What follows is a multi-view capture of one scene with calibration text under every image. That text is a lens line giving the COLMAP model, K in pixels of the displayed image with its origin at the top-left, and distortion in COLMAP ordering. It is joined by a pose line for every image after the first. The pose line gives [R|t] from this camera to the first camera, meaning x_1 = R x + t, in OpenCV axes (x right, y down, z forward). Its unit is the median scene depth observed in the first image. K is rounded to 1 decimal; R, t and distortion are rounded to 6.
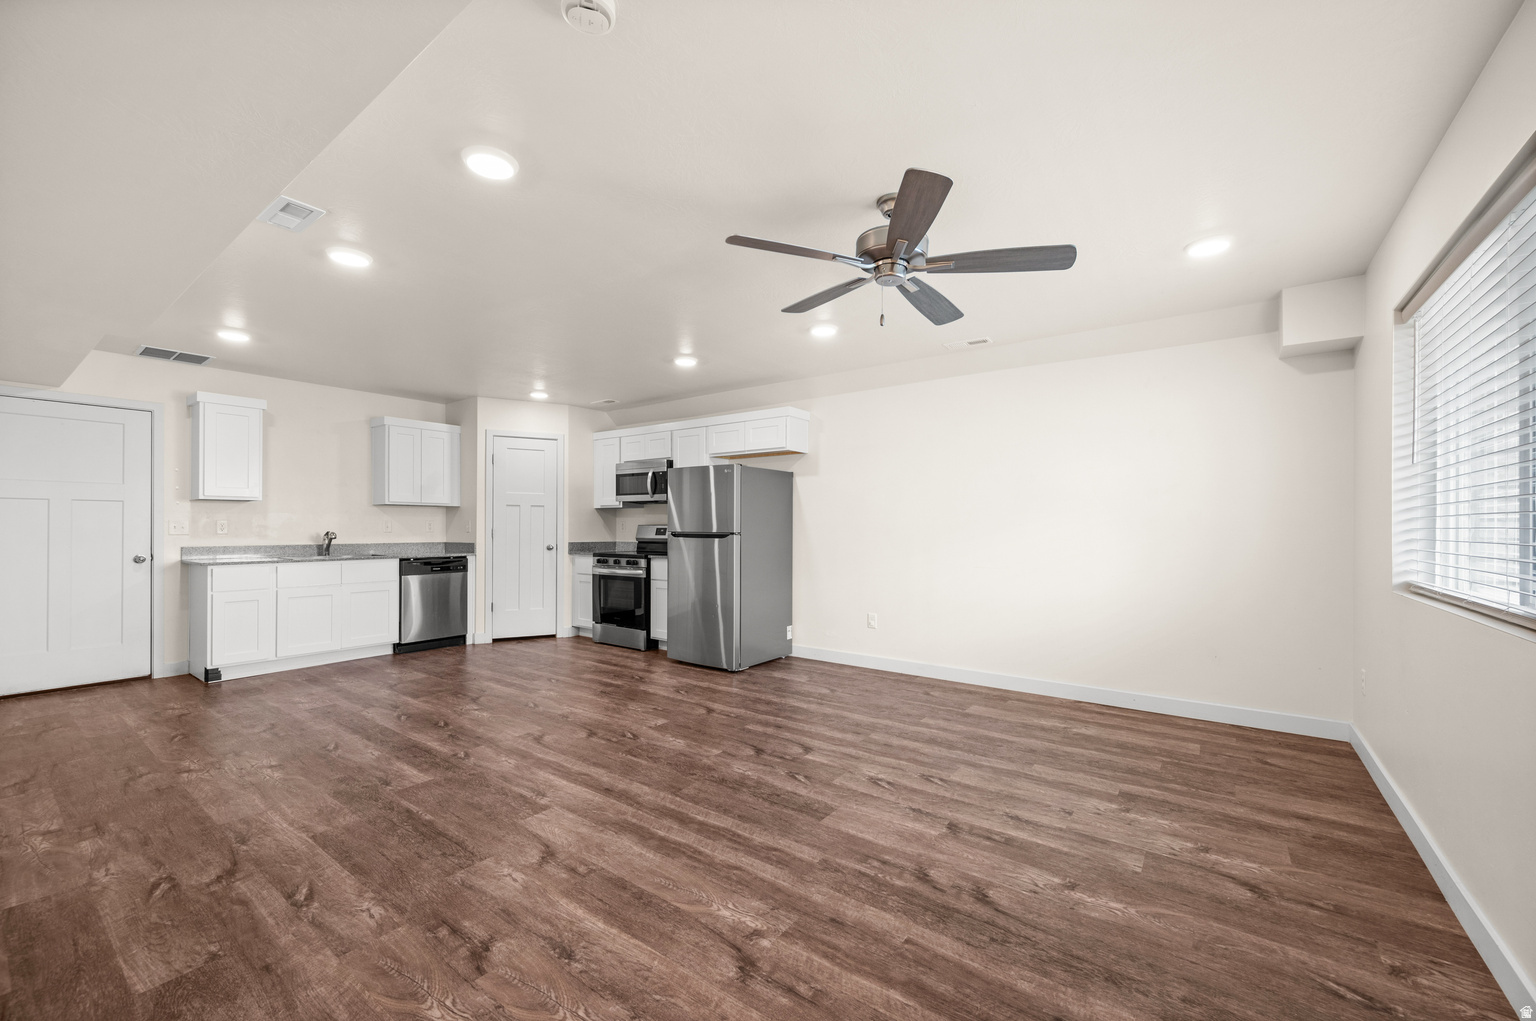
lens RADIAL K [[607.8, 0, 770.0], [0, 607.8, 526.4], [0, 0, 1]] dist [-0.000511, -0.000111]
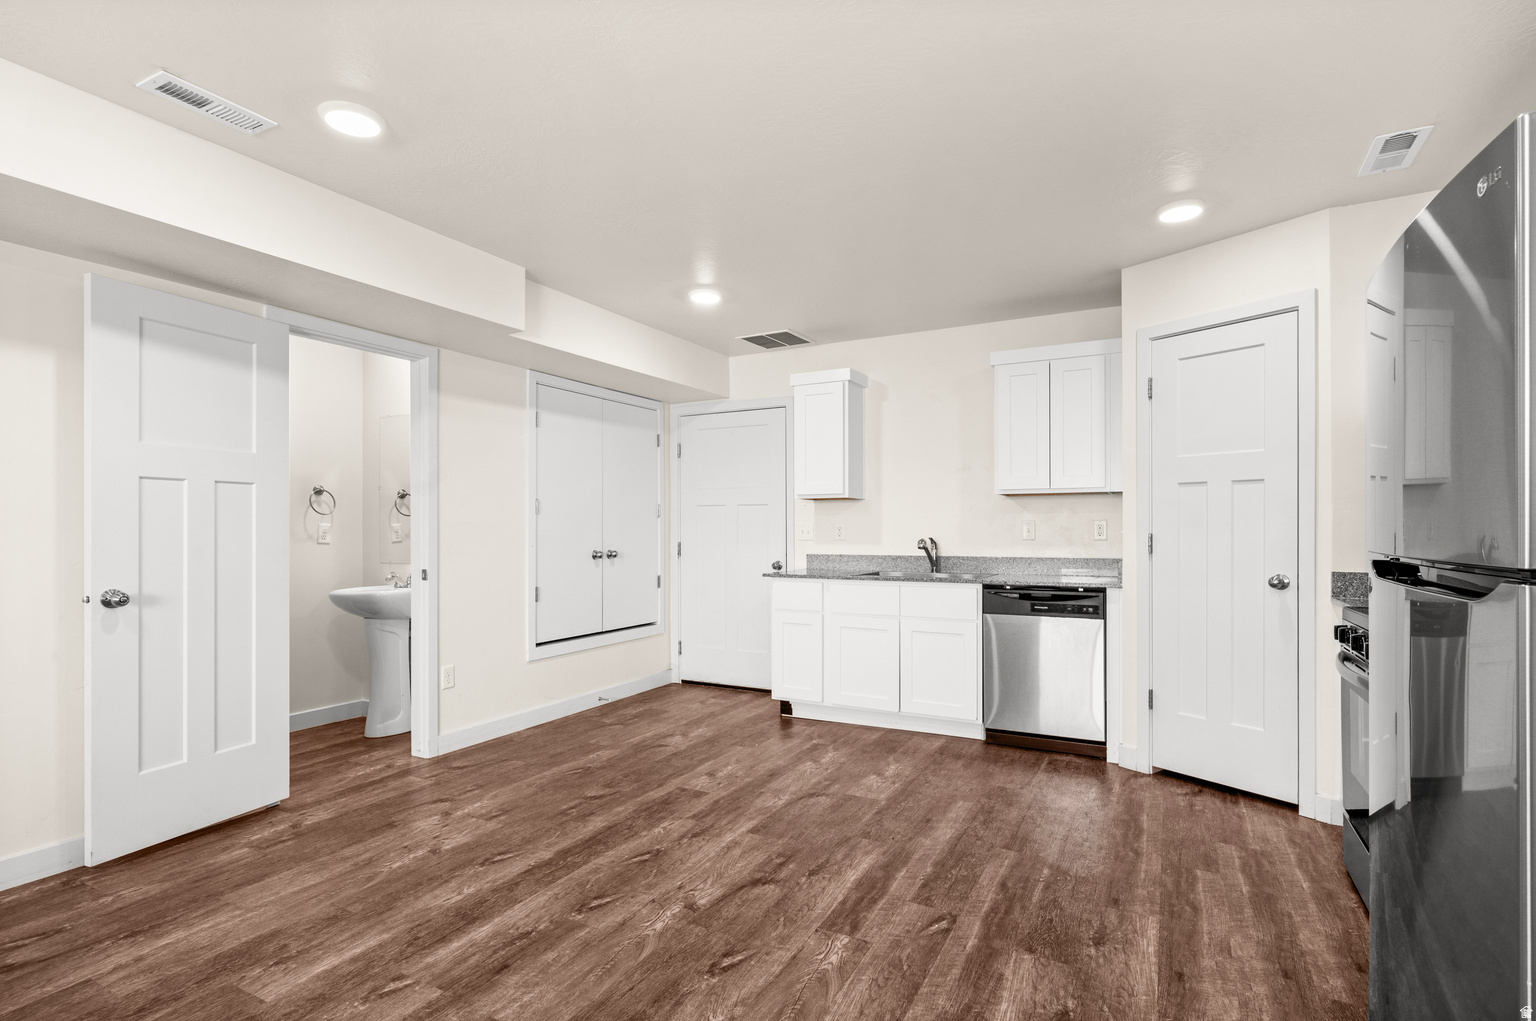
lens RADIAL K [[746.0, 0, 774.7], [0, 746.0, 525.6], [0, 0, 1]] dist [-0.001470, -0.000479]
pose [[0.149521, -0.006504, -0.988737, 0.132908], [0.001594, 0.999979, -0.006337, -0.000250], [0.988757, -0.000629, 0.149528, 1.075052]]
